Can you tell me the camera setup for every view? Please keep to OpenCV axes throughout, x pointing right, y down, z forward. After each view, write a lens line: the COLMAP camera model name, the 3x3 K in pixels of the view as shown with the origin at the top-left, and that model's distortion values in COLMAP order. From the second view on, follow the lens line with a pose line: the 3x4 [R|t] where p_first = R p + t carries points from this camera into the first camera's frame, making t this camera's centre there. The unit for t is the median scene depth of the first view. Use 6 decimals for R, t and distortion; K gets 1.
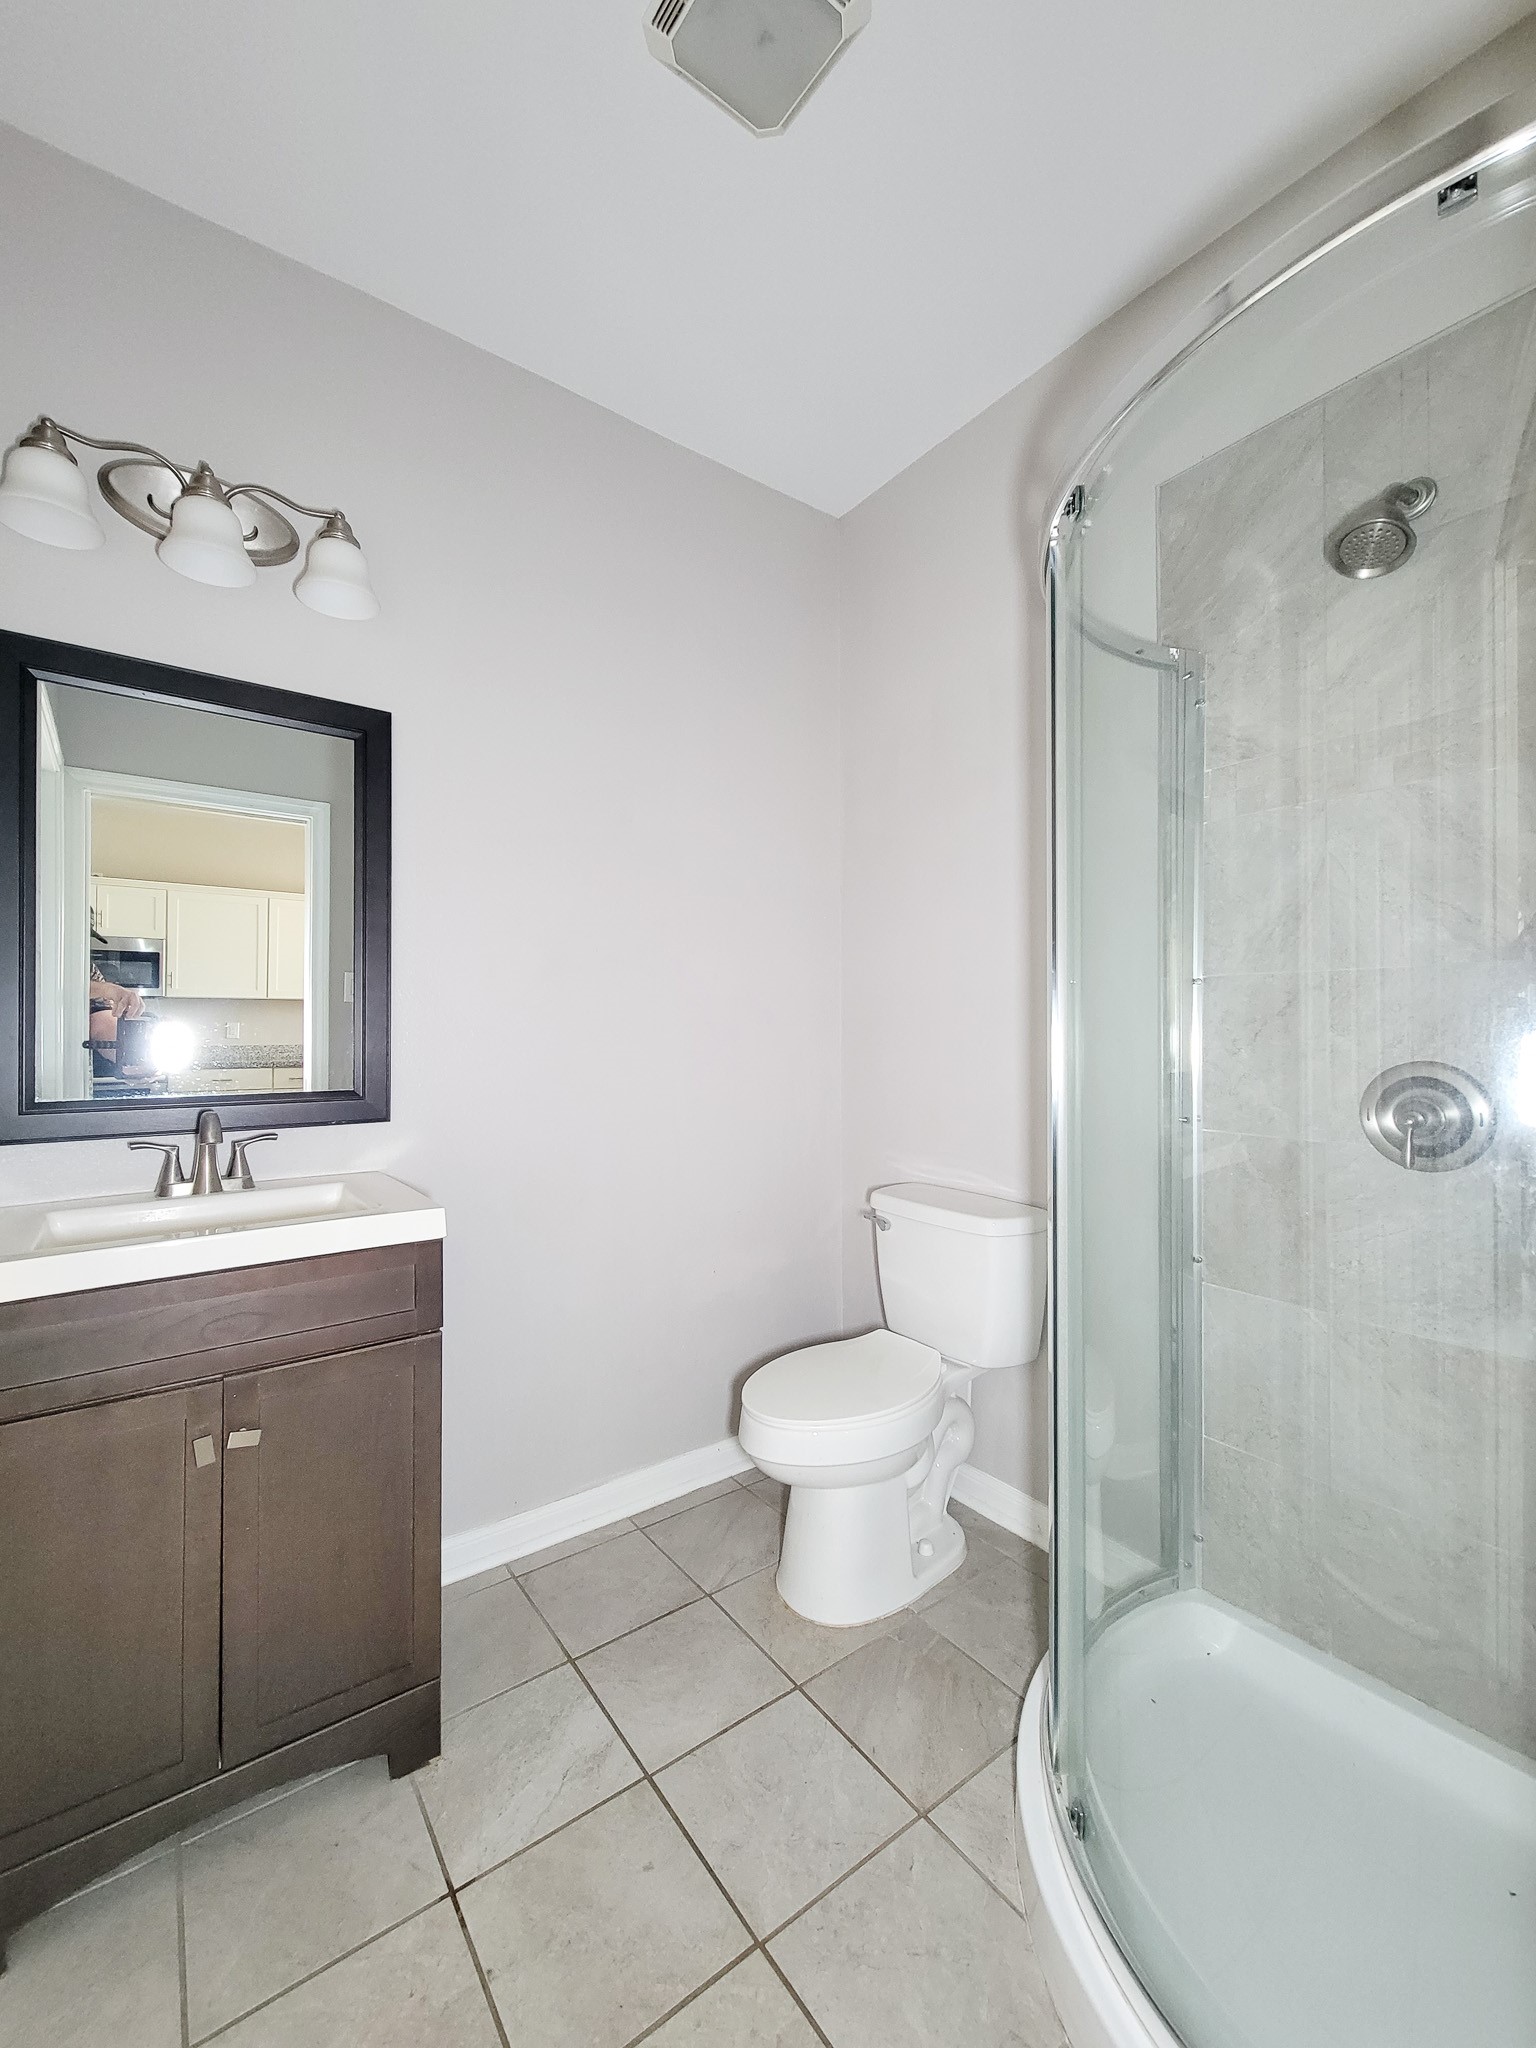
lens RADIAL K [[865.3, 0, 769.4], [0, 865.3, 1022.9], [0, 0, 1]] dist [-0.003220, -0.001009]
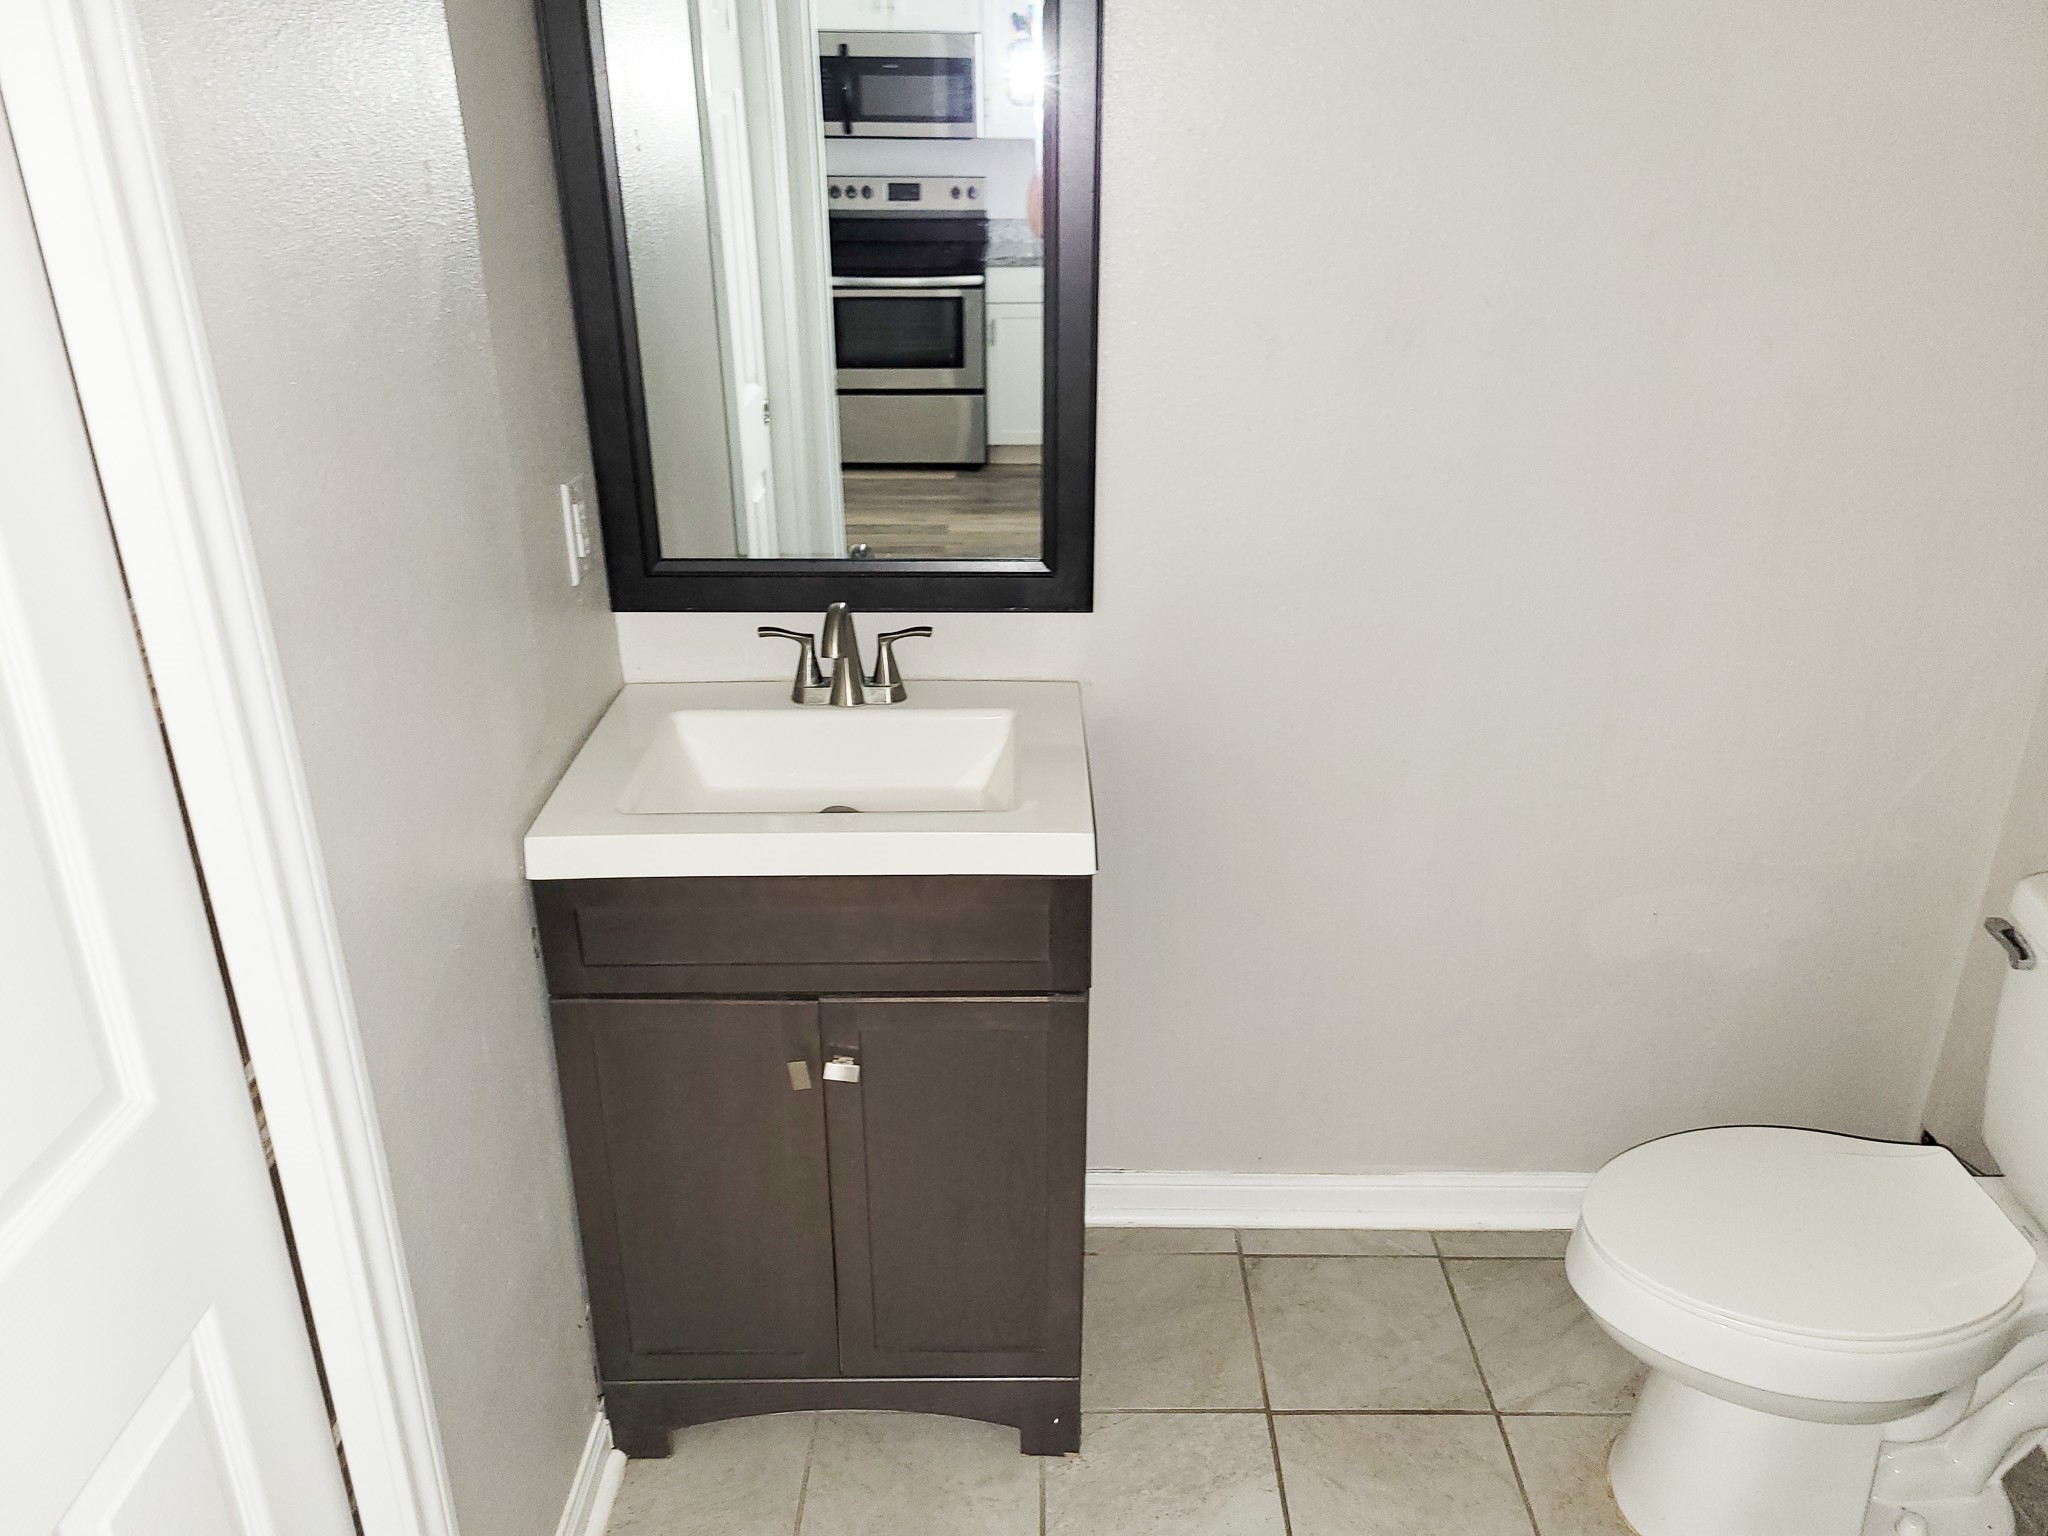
lens RADIAL K [[1583.7, 0, 1017.1], [0, 1583.7, 770.0], [0, 0, 1]] dist [0.035190, 0.003682]
pose [[0.795030, 0.245510, -0.554664, 0.214727], [0.012217, 0.907760, 0.419311, -0.310551], [0.606447, -0.340141, 0.718698, 0.112954]]
